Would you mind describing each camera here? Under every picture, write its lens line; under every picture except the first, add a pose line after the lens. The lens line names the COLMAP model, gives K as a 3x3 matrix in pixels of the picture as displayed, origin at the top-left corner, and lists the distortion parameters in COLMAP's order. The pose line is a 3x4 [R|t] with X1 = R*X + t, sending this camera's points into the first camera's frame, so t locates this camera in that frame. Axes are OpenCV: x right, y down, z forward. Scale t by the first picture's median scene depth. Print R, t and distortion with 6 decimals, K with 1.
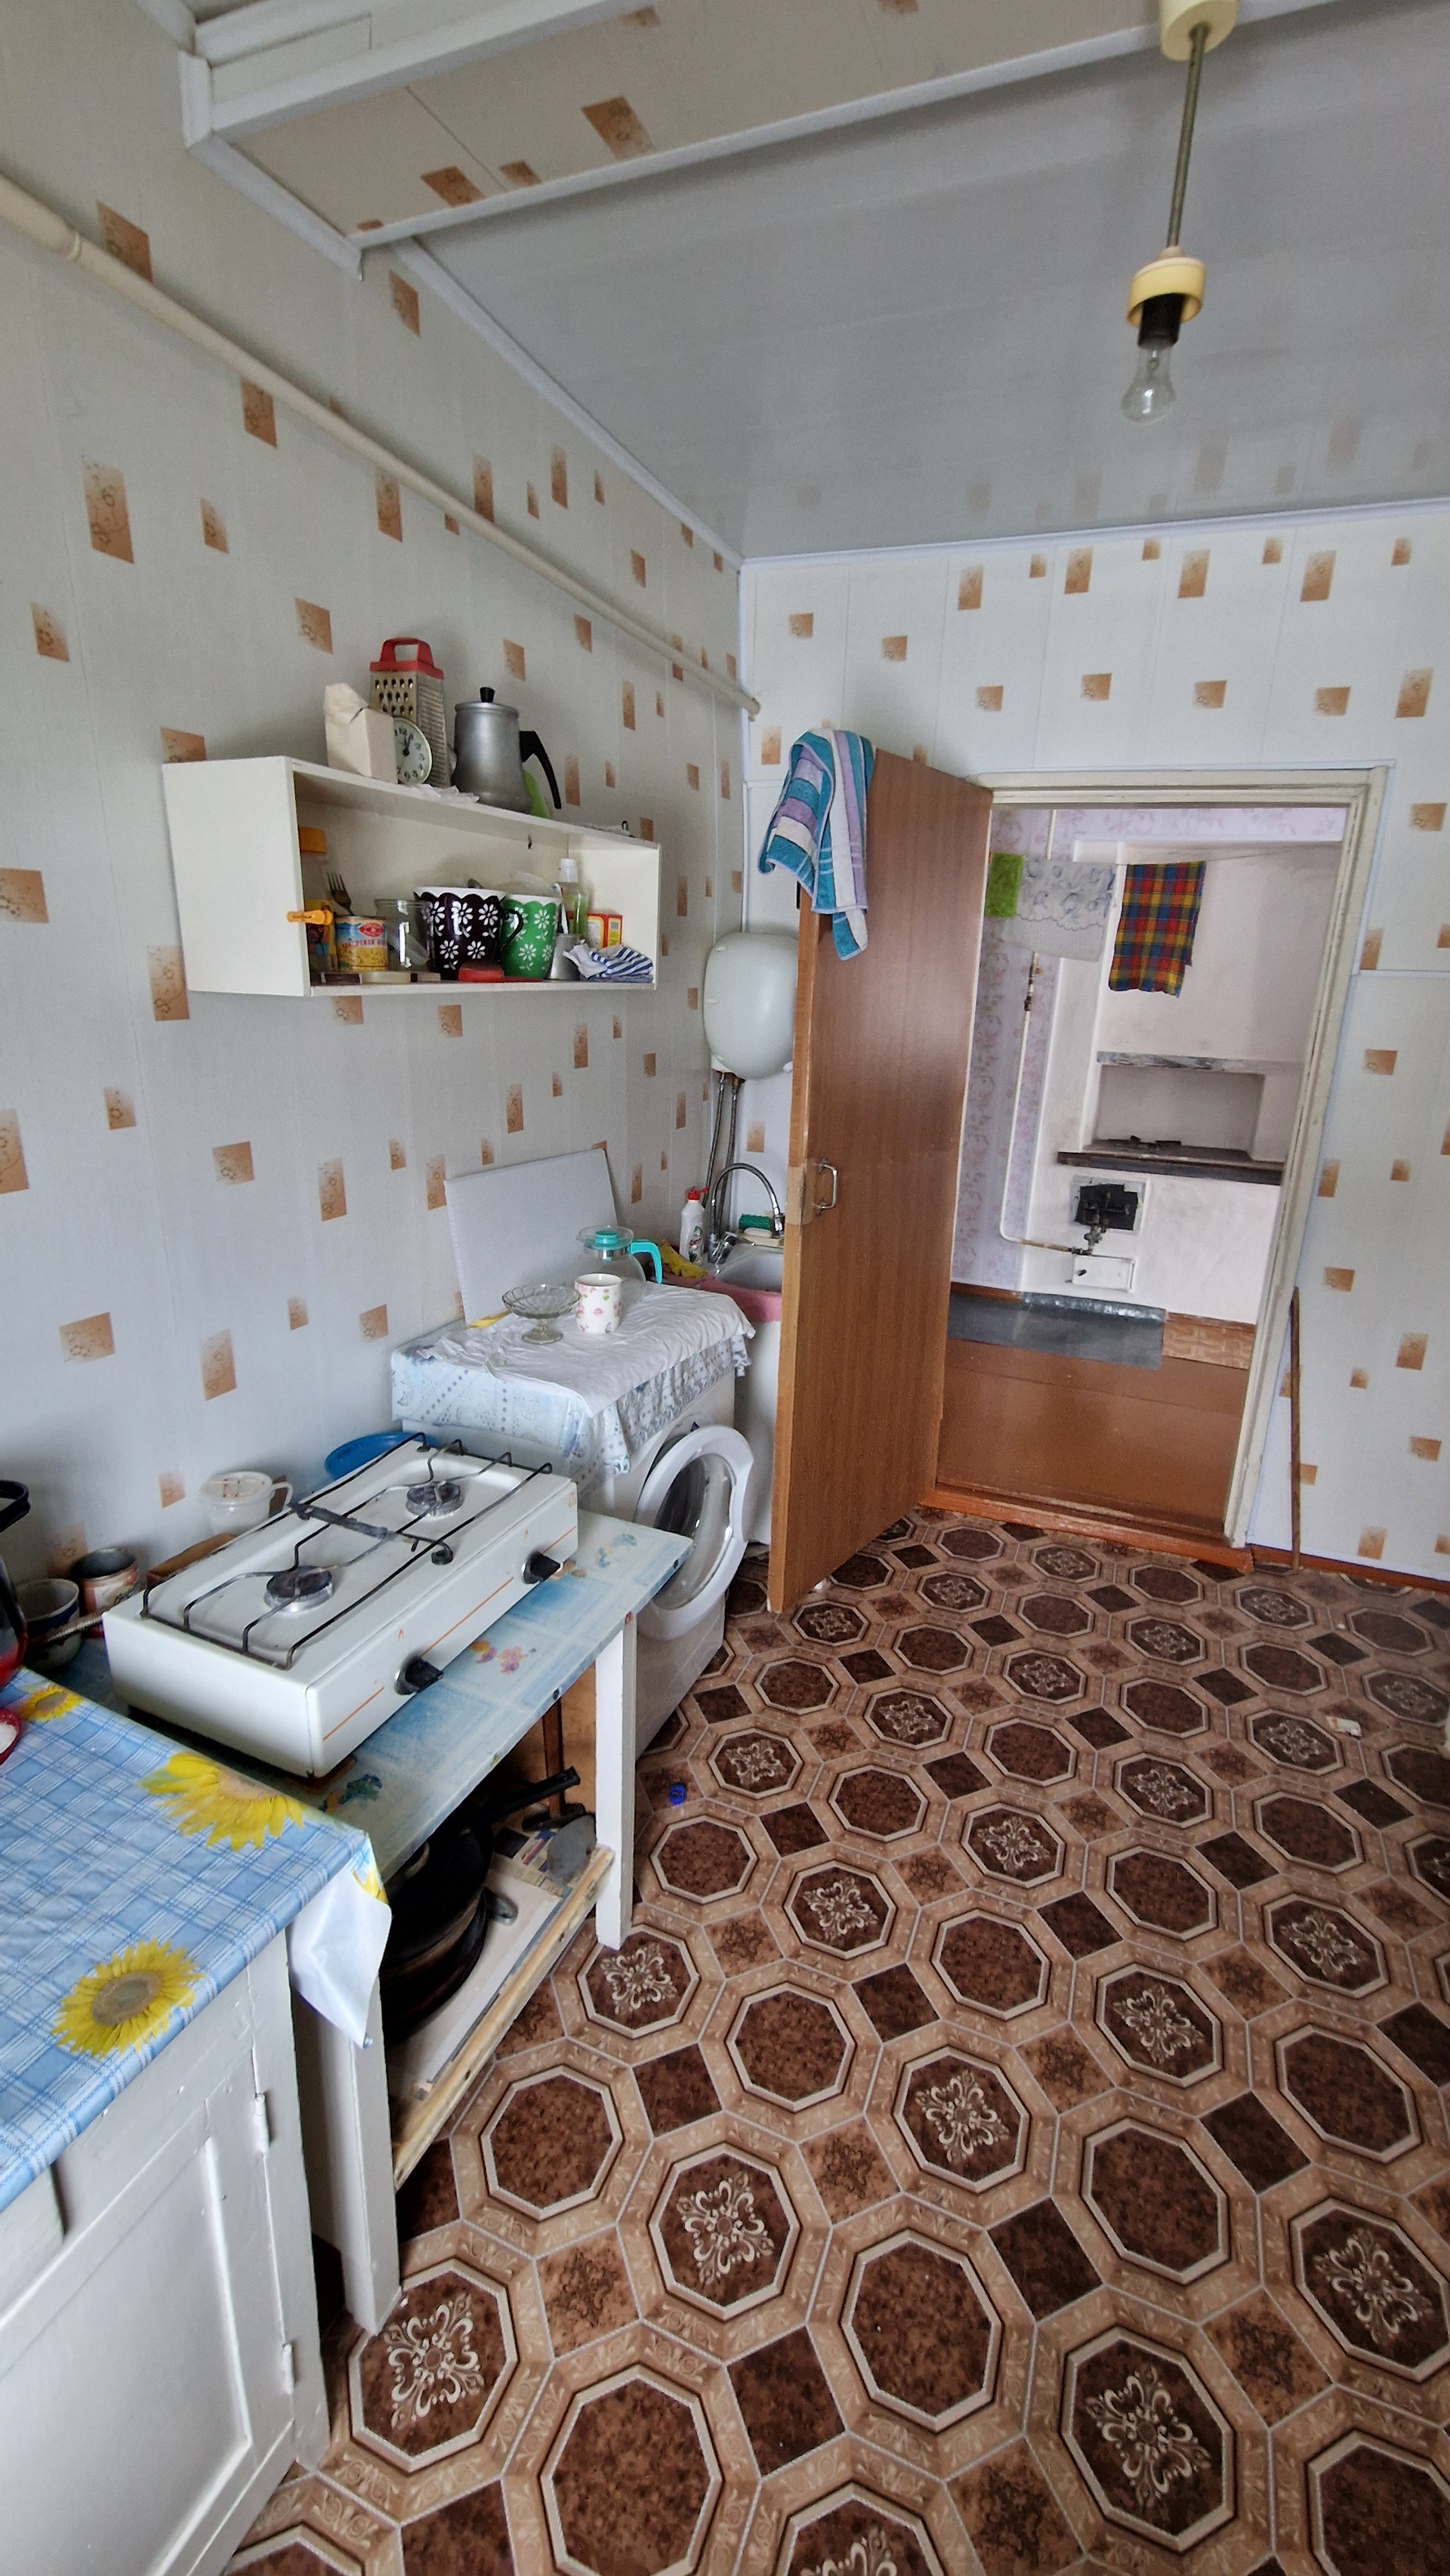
lens RADIAL K [[1050.7, 0, 726.1], [0, 1050.7, 1275.7], [0, 0, 1]] dist [0.000760, -0.004348]
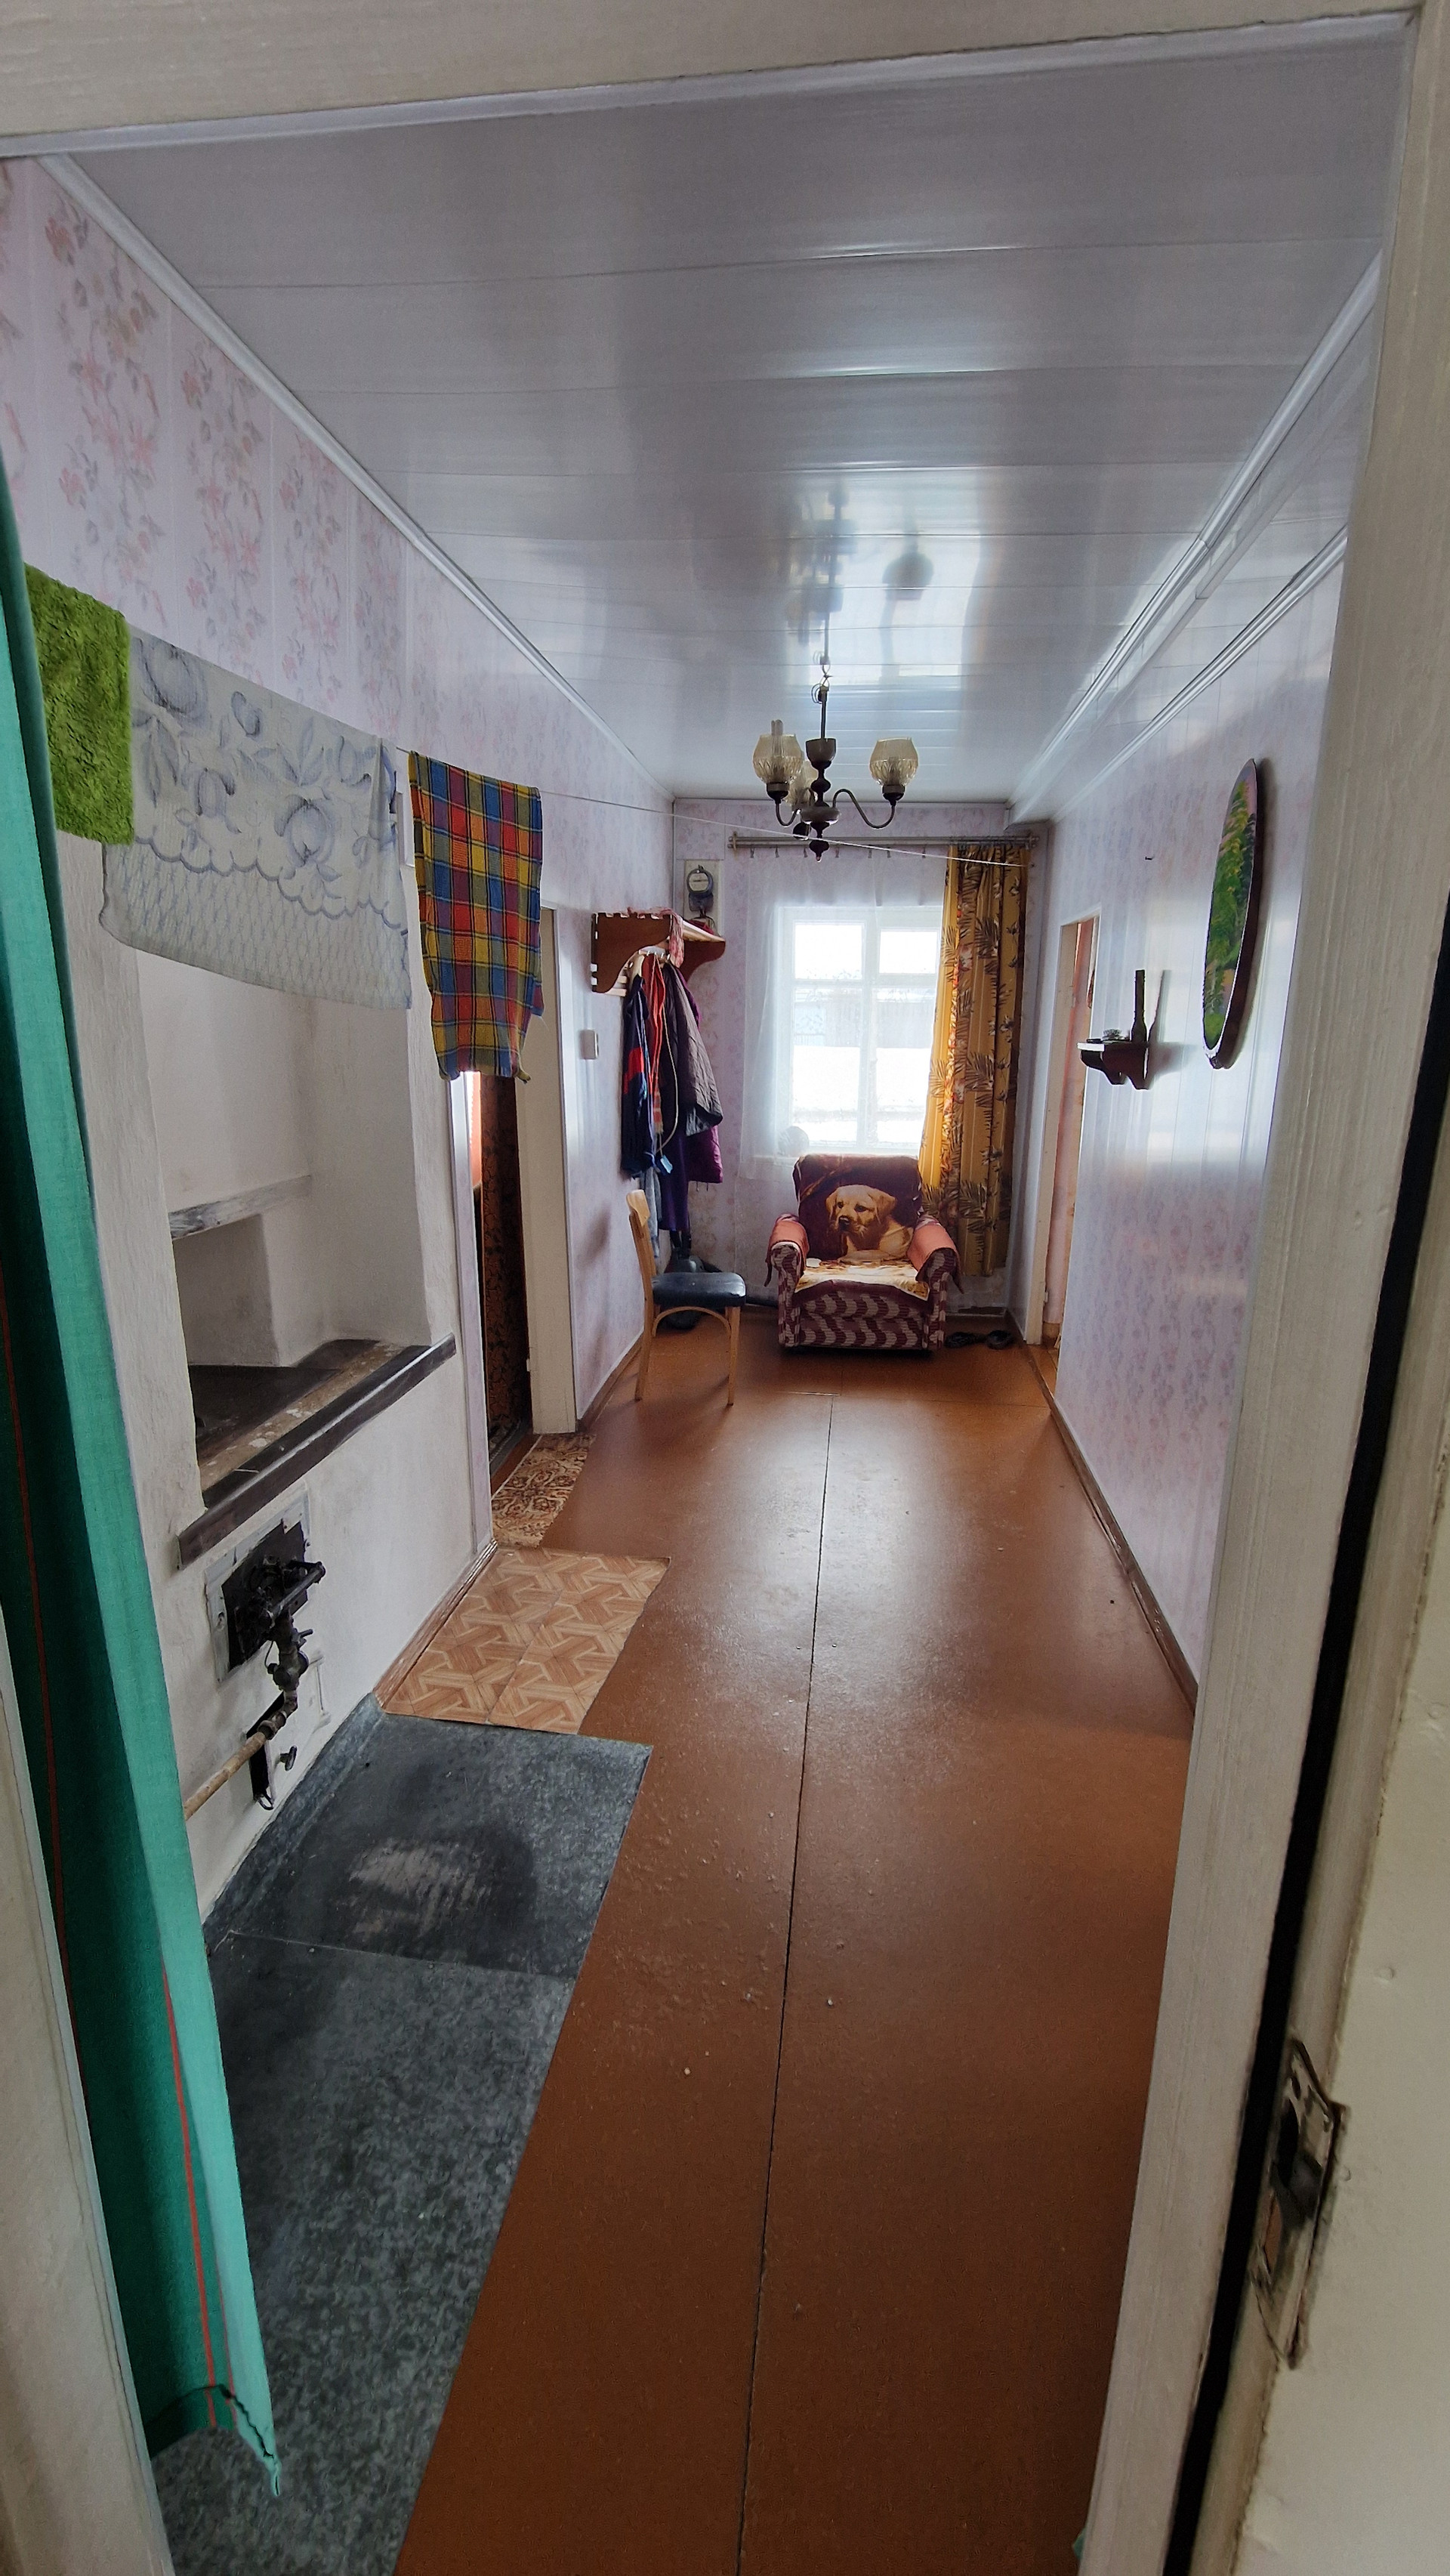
lens RADIAL K [[1050.7, 0, 726.1], [0, 1050.7, 1275.7], [0, 0, 1]] dist [0.000760, -0.004348]
pose [[-0.277187, -0.253254, 0.926839, -0.043619], [0.260019, 0.908870, 0.326107, -0.301914], [-0.924964, 0.331388, -0.186076, 0.986619]]
